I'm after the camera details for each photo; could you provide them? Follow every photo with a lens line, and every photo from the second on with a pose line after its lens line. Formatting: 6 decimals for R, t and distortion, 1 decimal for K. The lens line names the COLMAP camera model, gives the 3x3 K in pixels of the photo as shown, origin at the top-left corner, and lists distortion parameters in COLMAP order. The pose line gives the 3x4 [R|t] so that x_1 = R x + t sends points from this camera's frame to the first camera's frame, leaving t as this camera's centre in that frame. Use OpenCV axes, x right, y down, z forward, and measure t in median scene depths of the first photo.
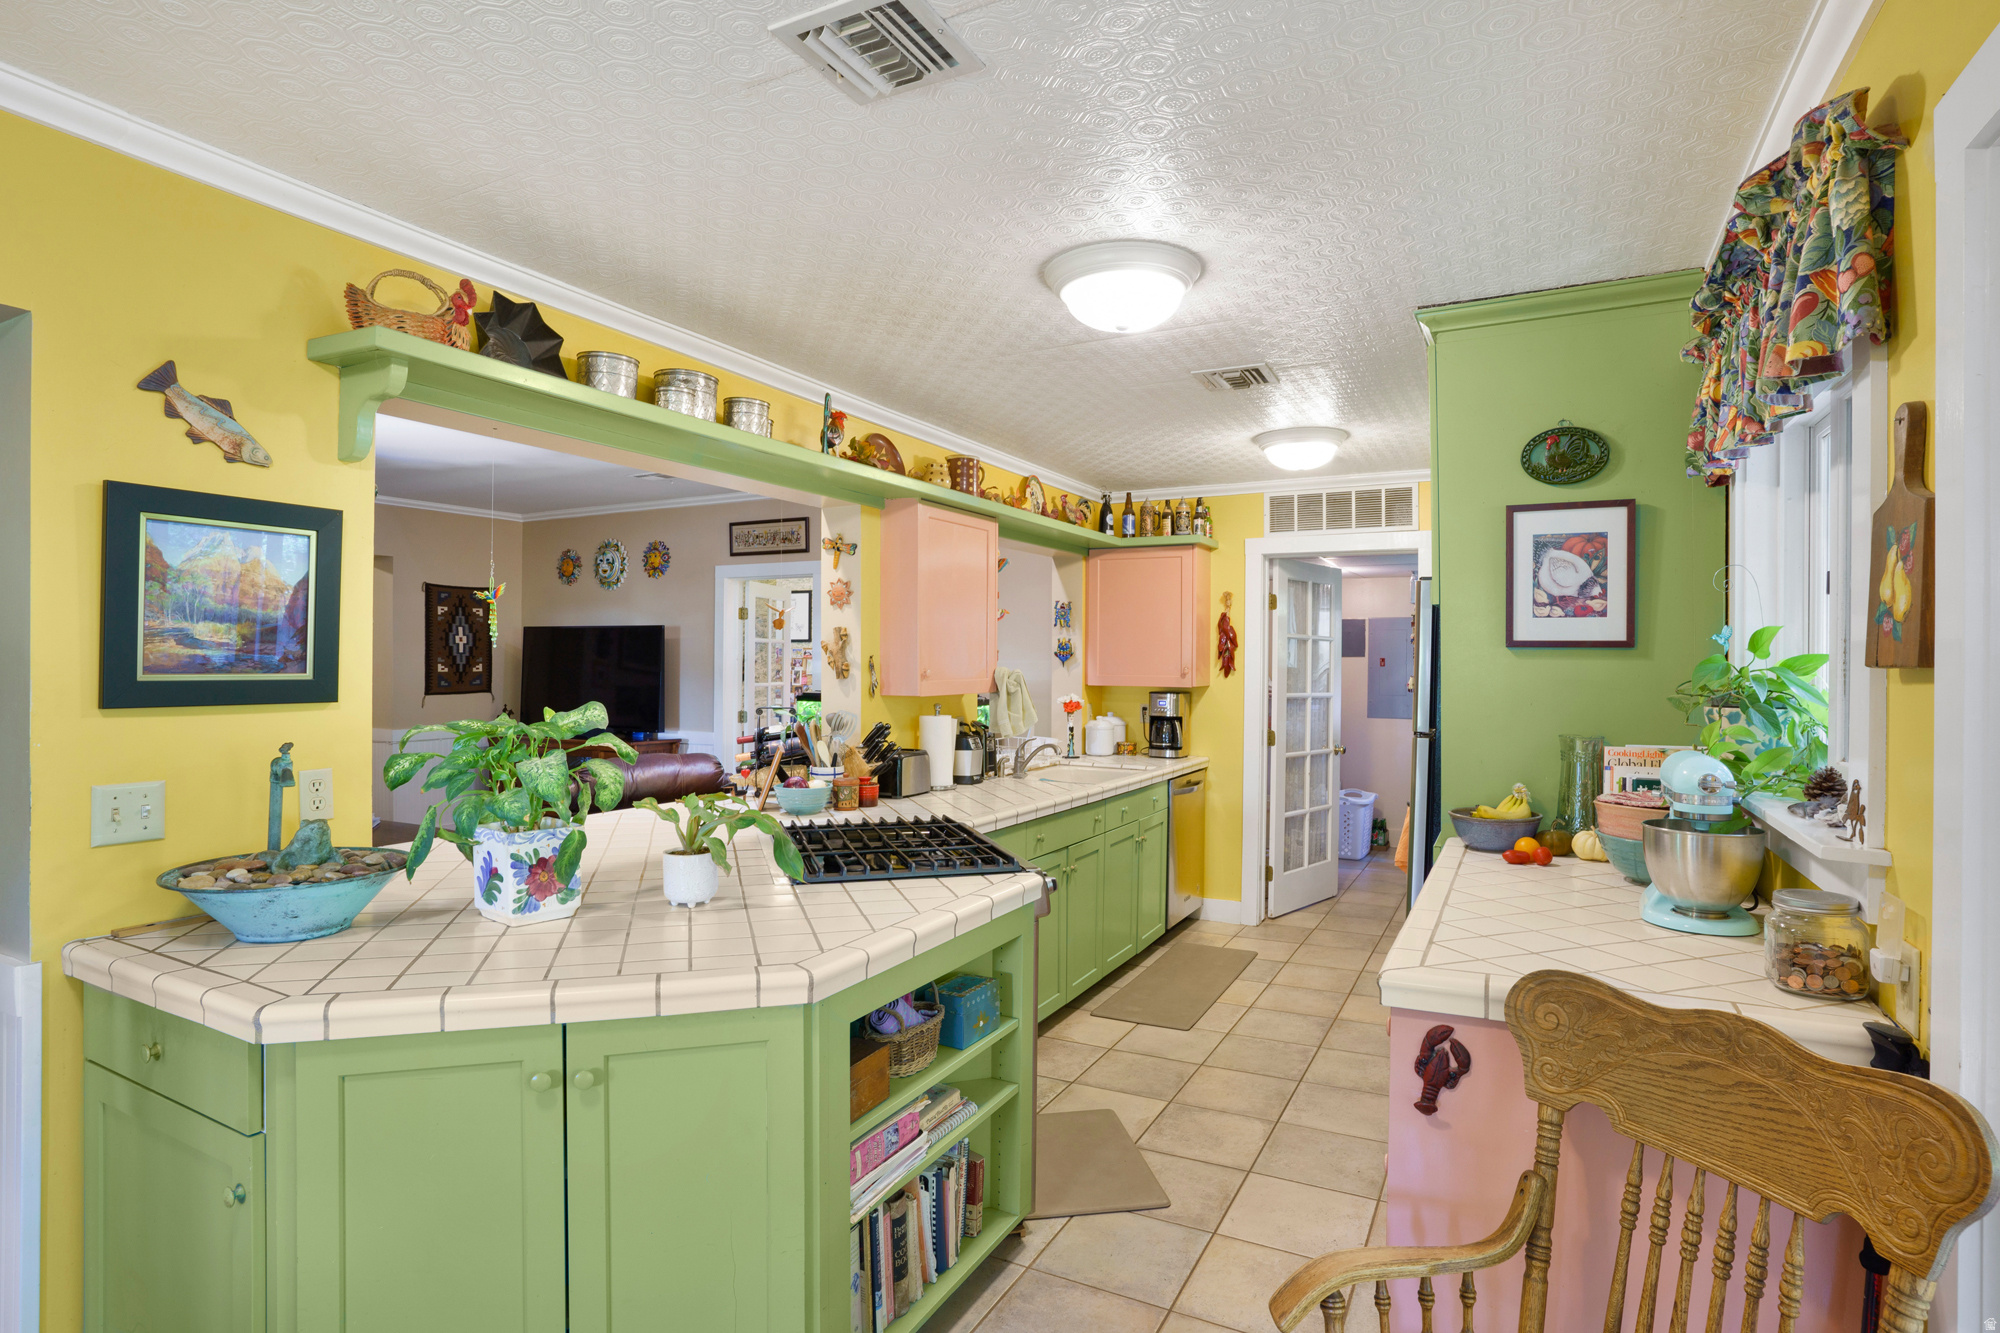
lens RADIAL K [[1026.5, 0, 999.4], [0, 1026.5, 665.3], [0, 0, 1]] dist [-0.042780, 0.003206]
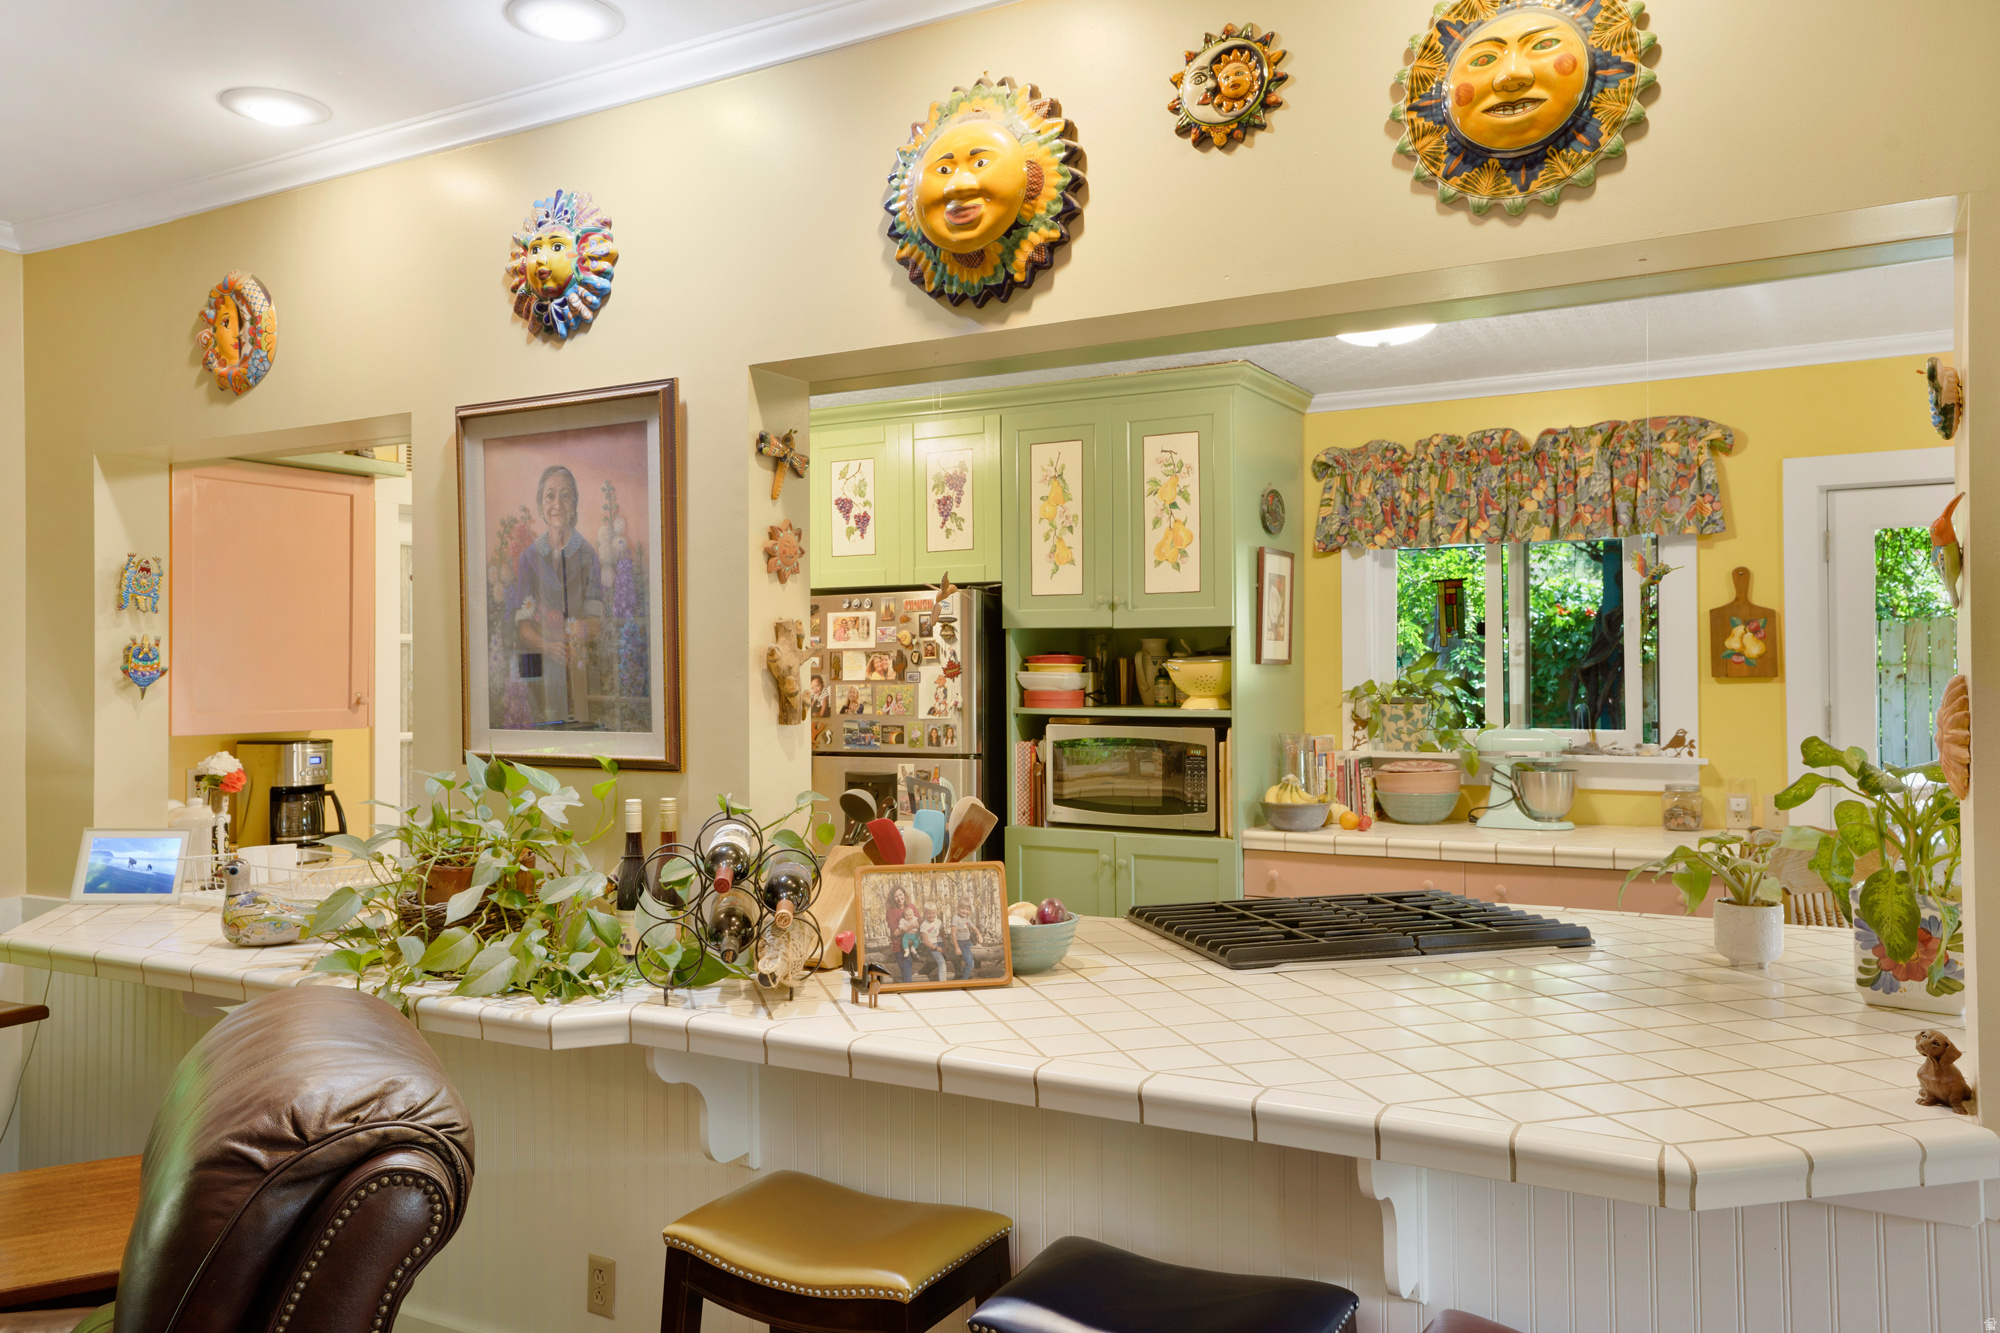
lens RADIAL K [[1482.9, 0, 995.6], [0, 1482.9, 665.5], [0, 0, 1]] dist [0.022863, 0.004239]
pose [[0.014833, -0.002111, 0.999888, -1.264071], [0.009022, 0.999957, 0.001977, -0.022571], [-0.999849, 0.008991, 0.014851, 1.287057]]
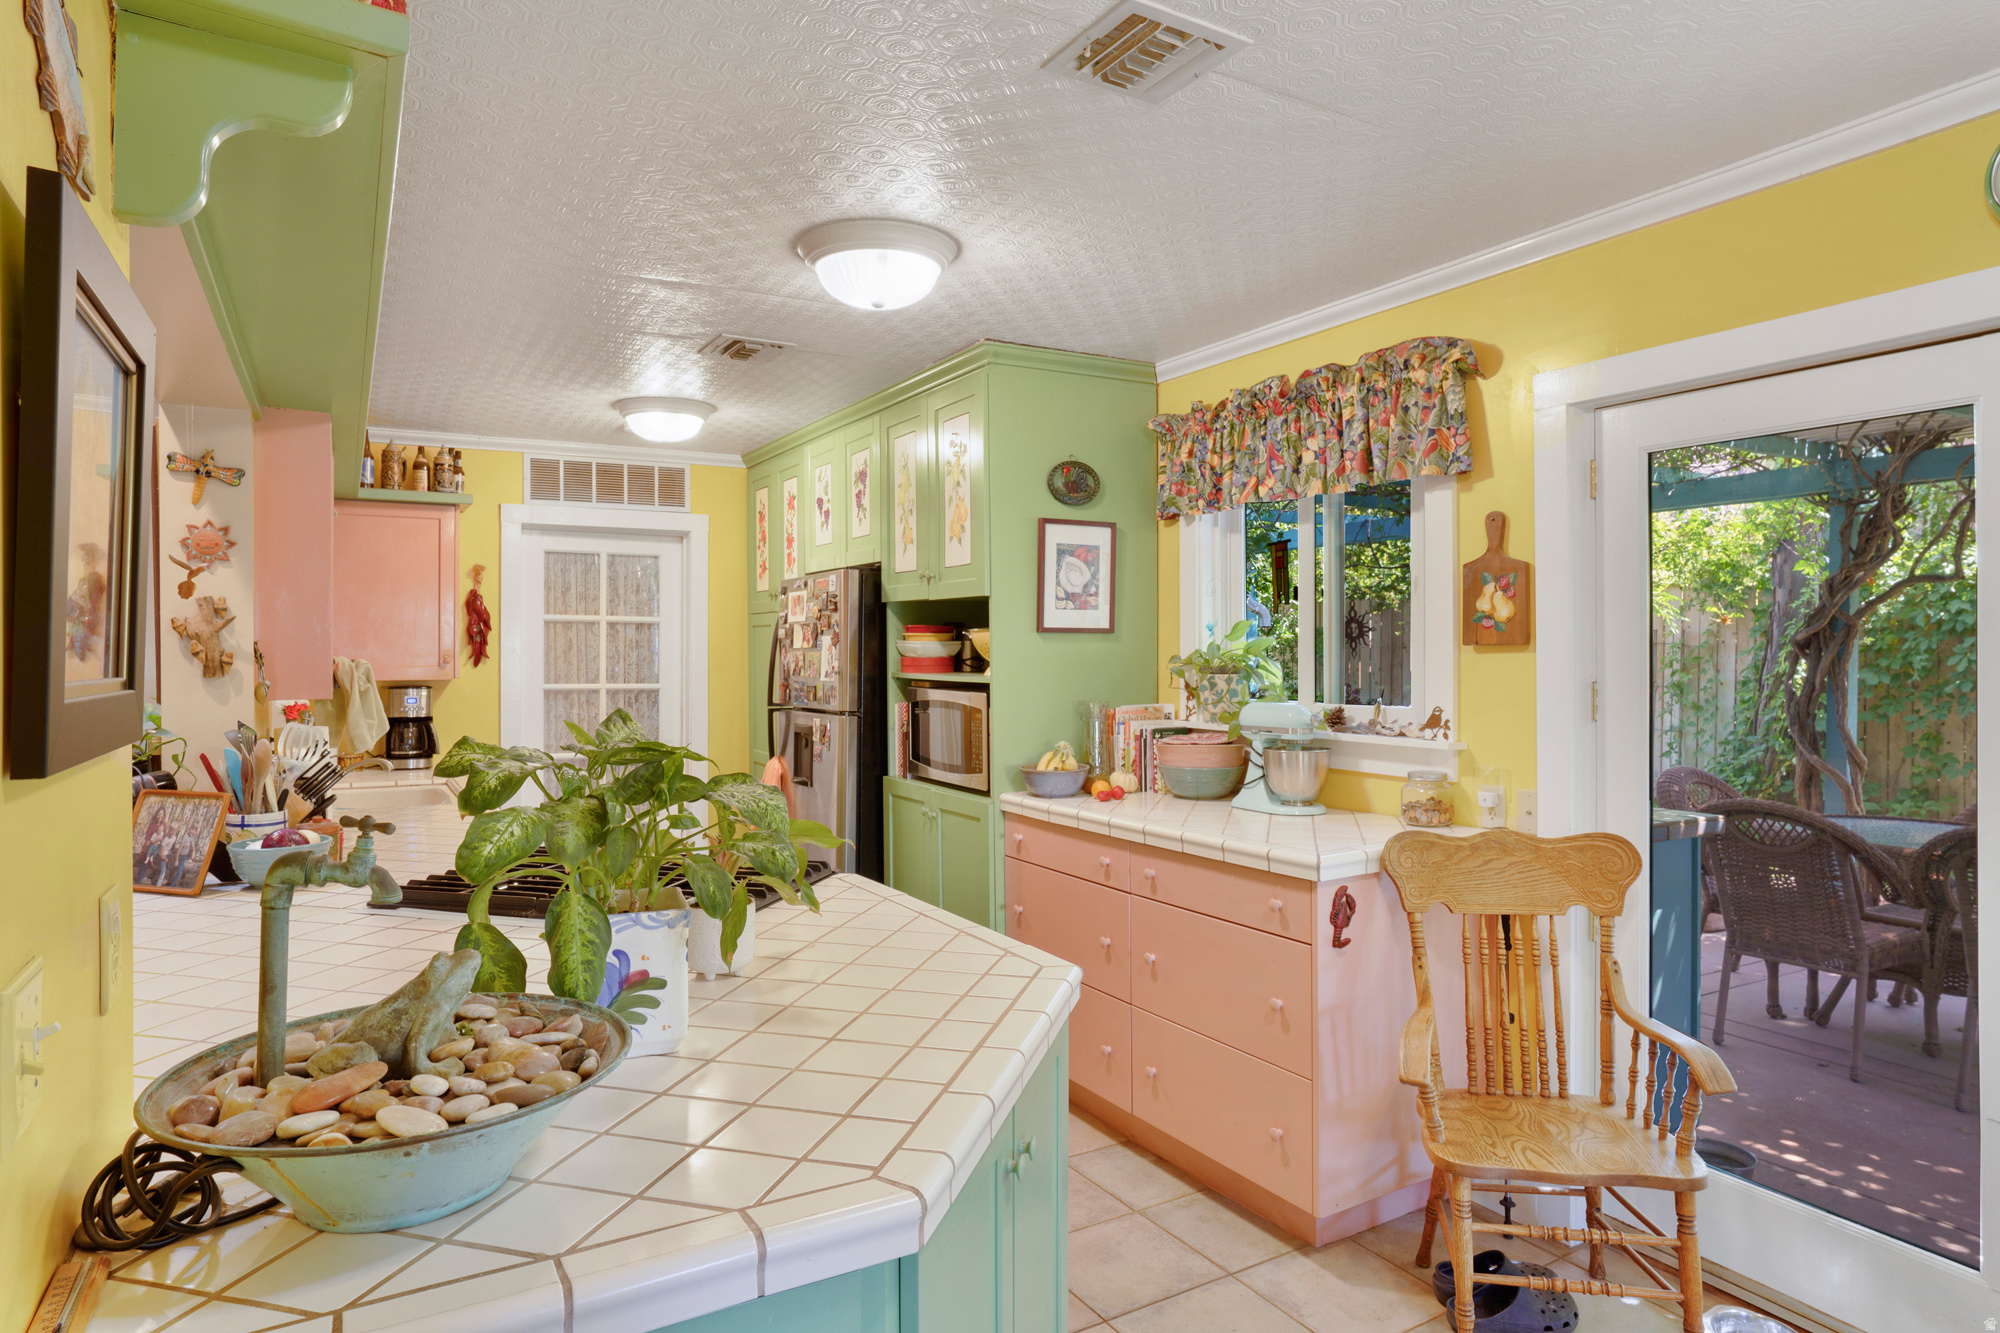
lens RADIAL K [[1144.4, 0, 1001.5], [0, 1144.4, 660.7], [0, 0, 1]] dist [-0.049671, 0.001336]
pose [[0.526422, -0.016224, 0.850069, -0.707237], [0.009267, 0.999868, 0.013344, -0.002578], [-0.850173, 0.000853, 0.526503, 0.306877]]
